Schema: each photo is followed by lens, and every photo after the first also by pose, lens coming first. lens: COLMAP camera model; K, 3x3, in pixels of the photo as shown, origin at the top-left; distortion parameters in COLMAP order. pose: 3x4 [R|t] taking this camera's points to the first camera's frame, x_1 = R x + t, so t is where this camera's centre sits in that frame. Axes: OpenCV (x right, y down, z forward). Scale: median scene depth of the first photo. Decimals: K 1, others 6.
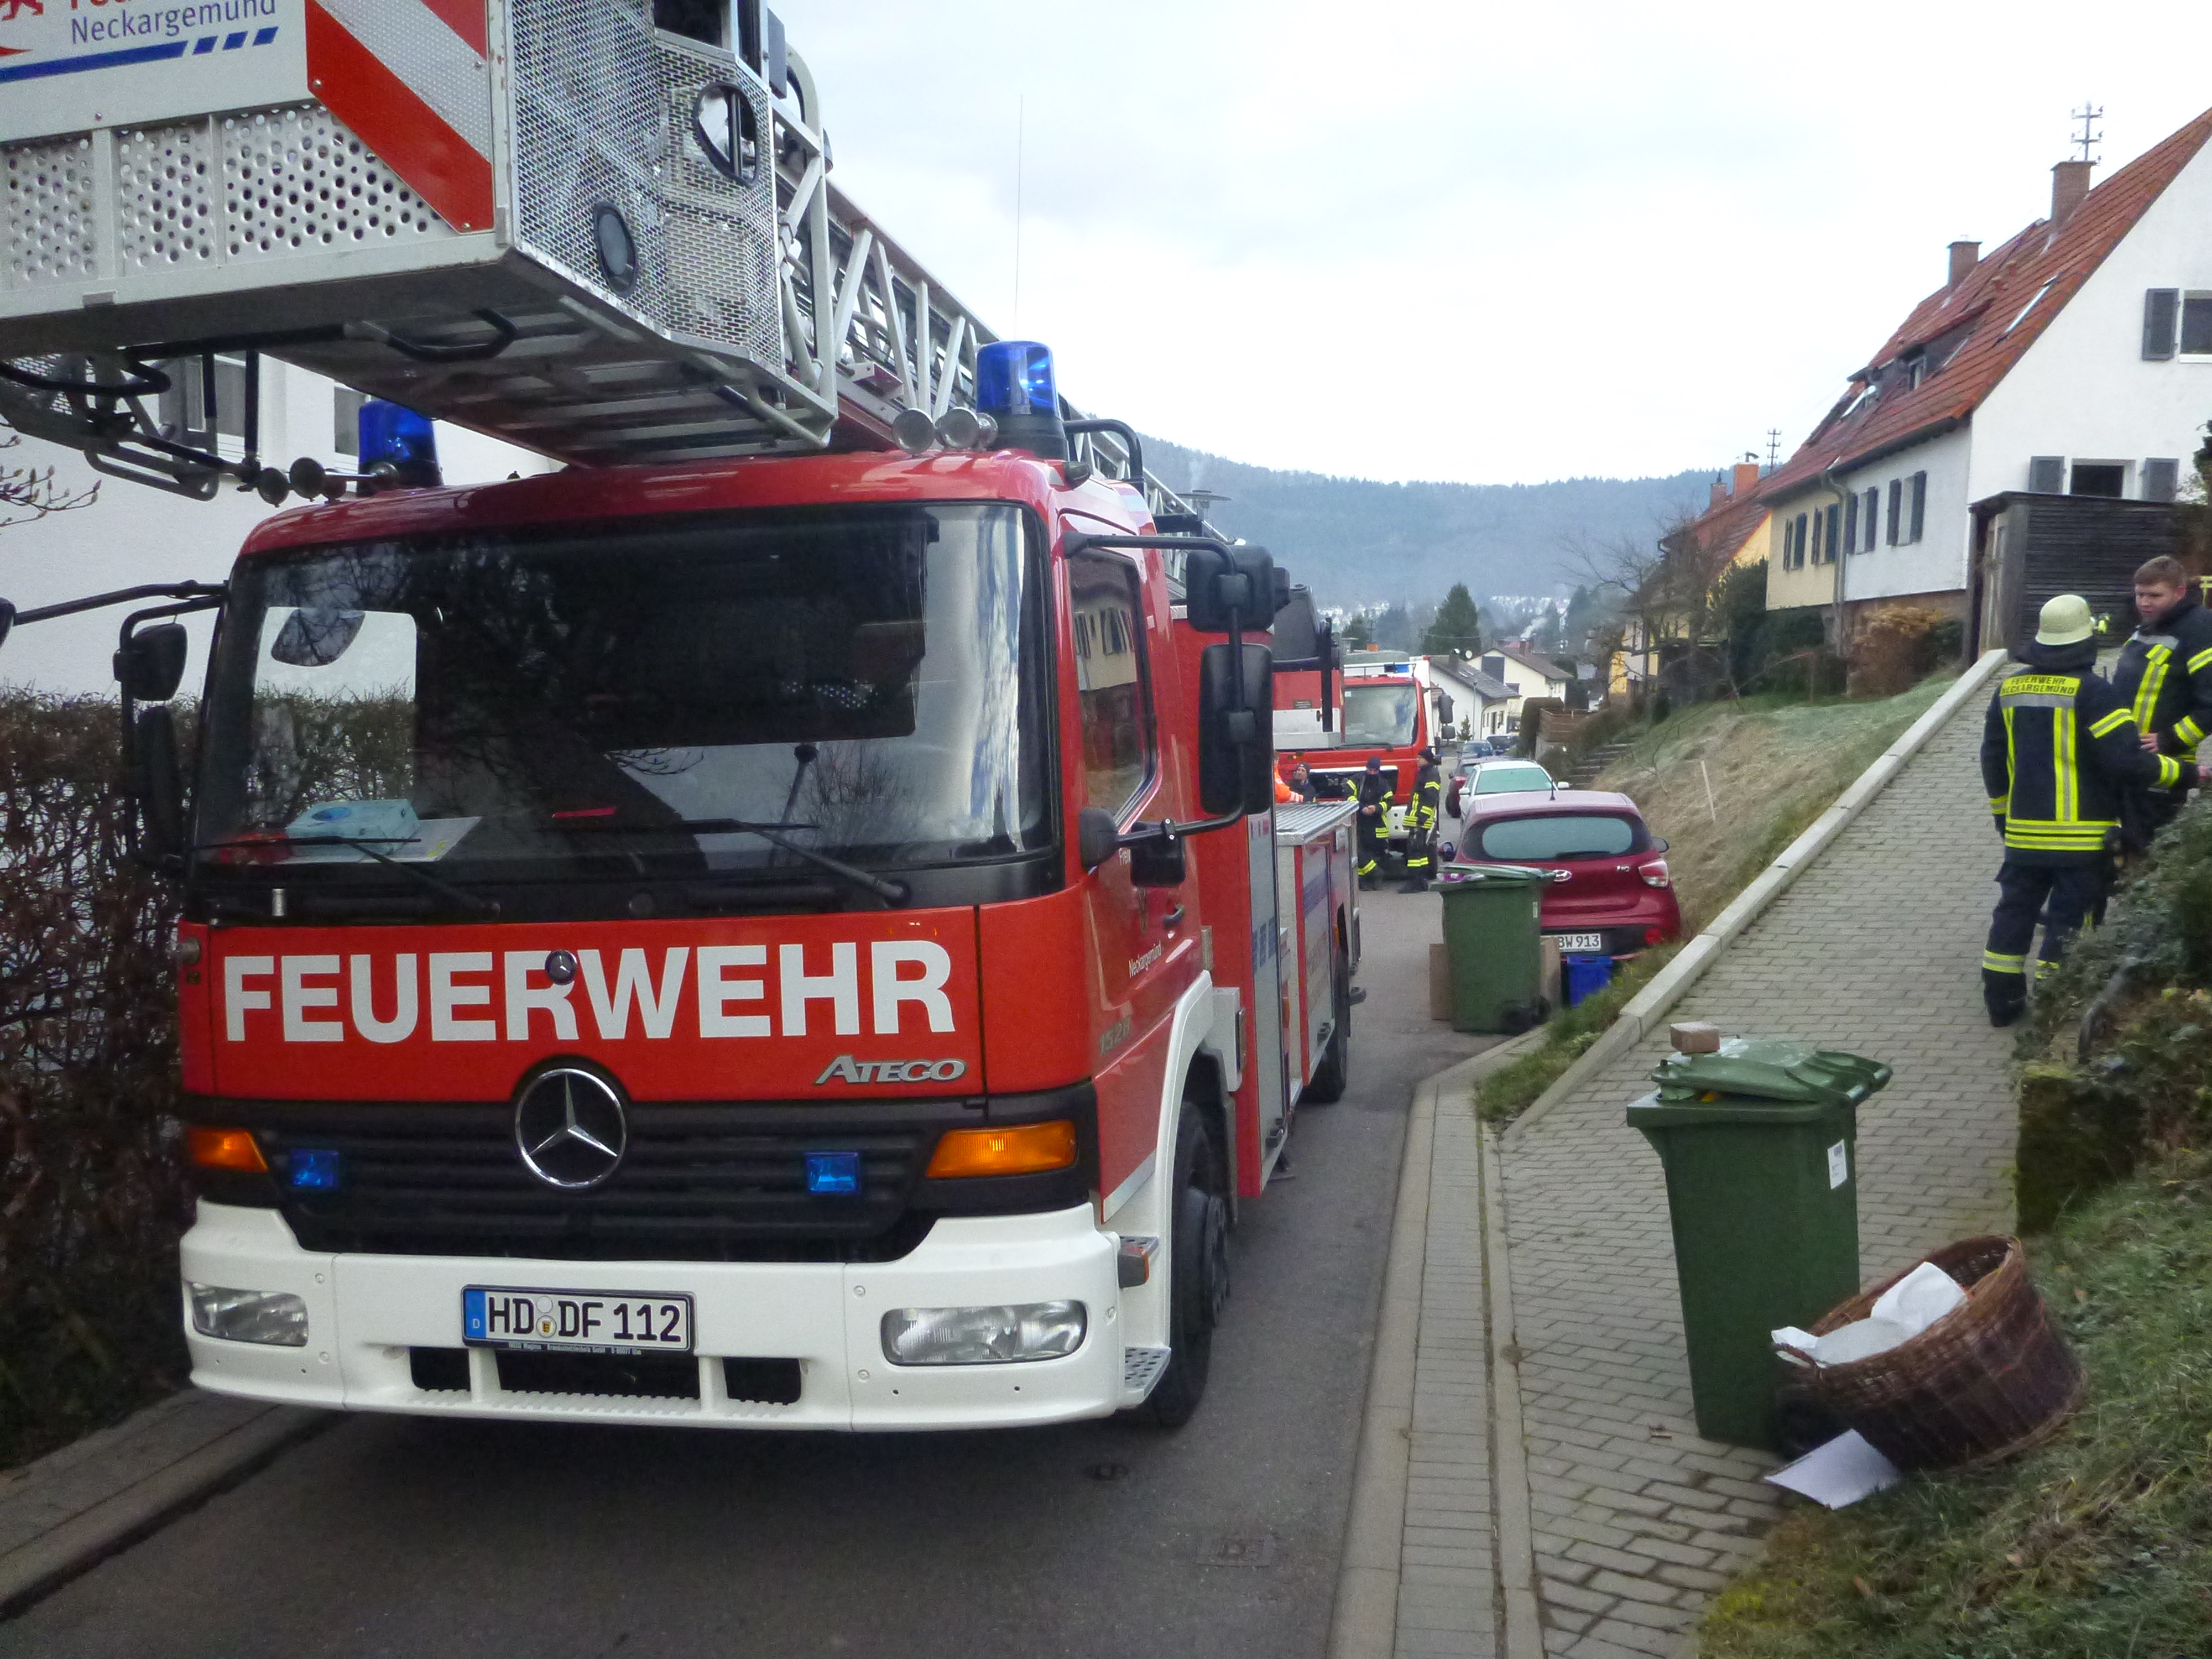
lens RADIAL K [[1784.2, 0, 1106.0], [0, 1784.2, 829.5], [0, 0, 1]] dist [-0.027202, -0.001061]
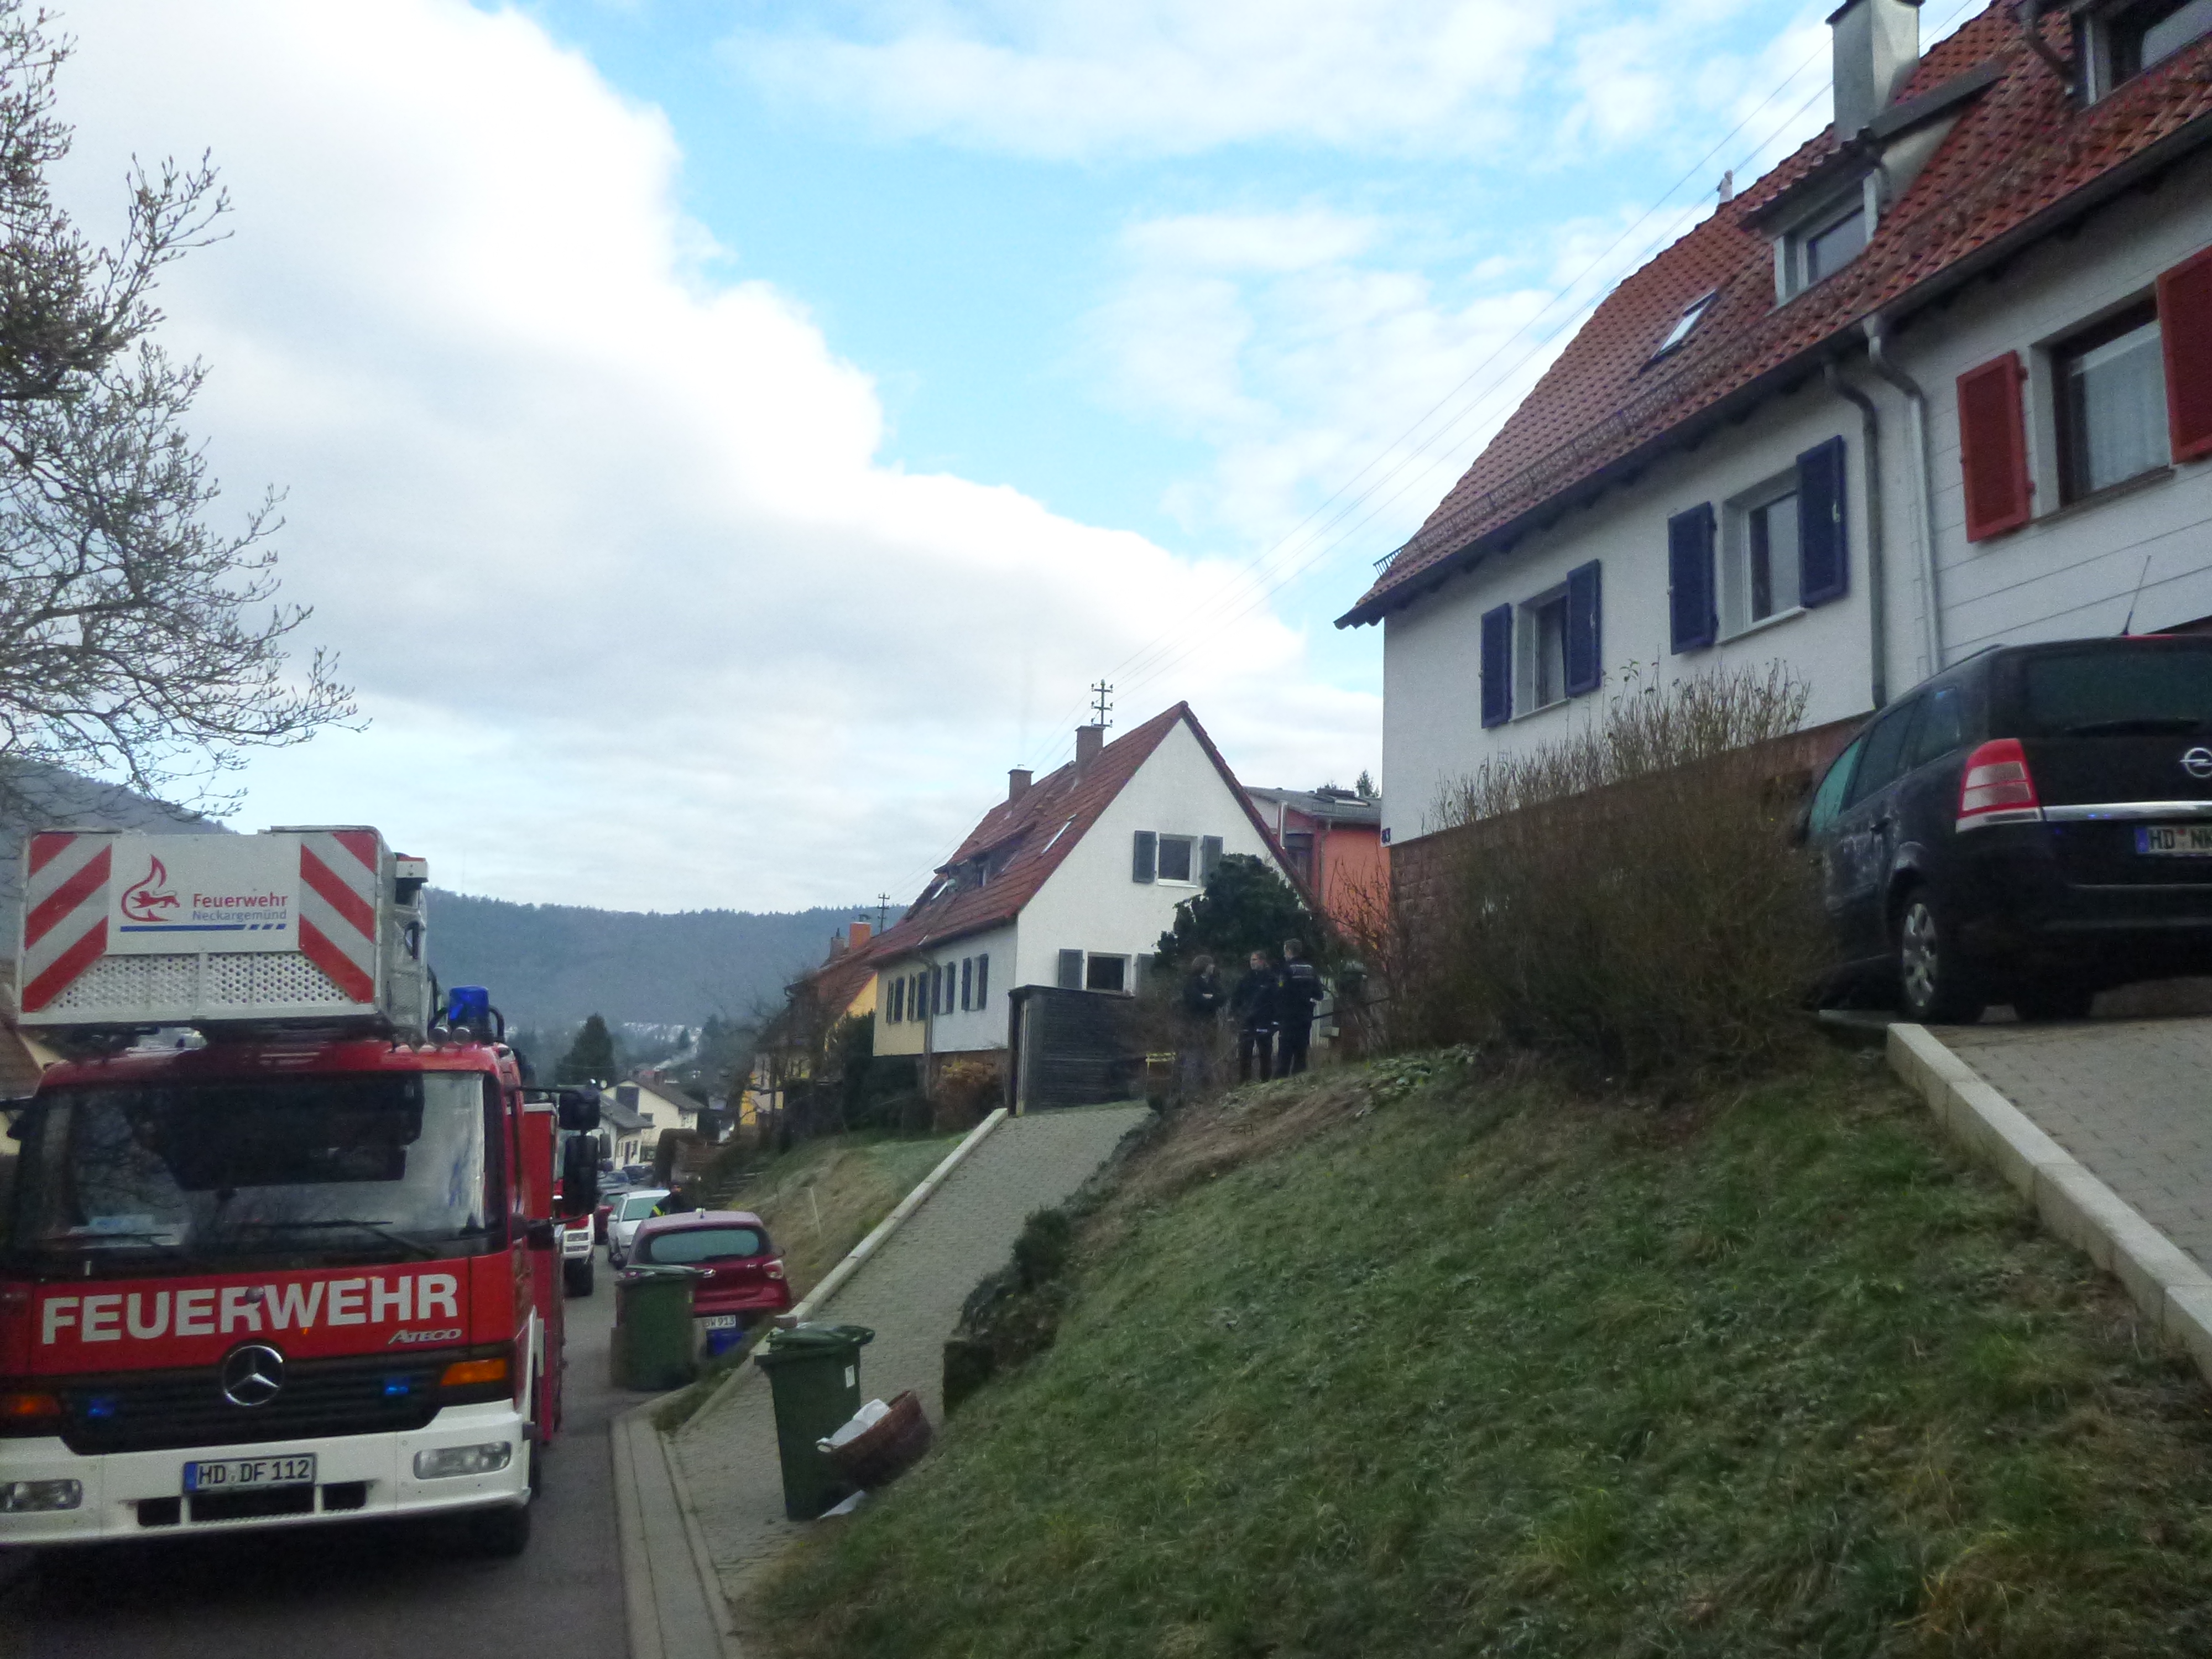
lens RADIAL K [[1784.2, 0, 1106.0], [0, 1784.2, 829.5], [0, 0, 1]] dist [-0.027202, -0.001061]
pose [[0.888925, 0.075964, 0.451710, -0.131590], [0.032928, 0.973003, -0.228430, 0.017804], [-0.456868, 0.217931, 0.862426, -0.448404]]
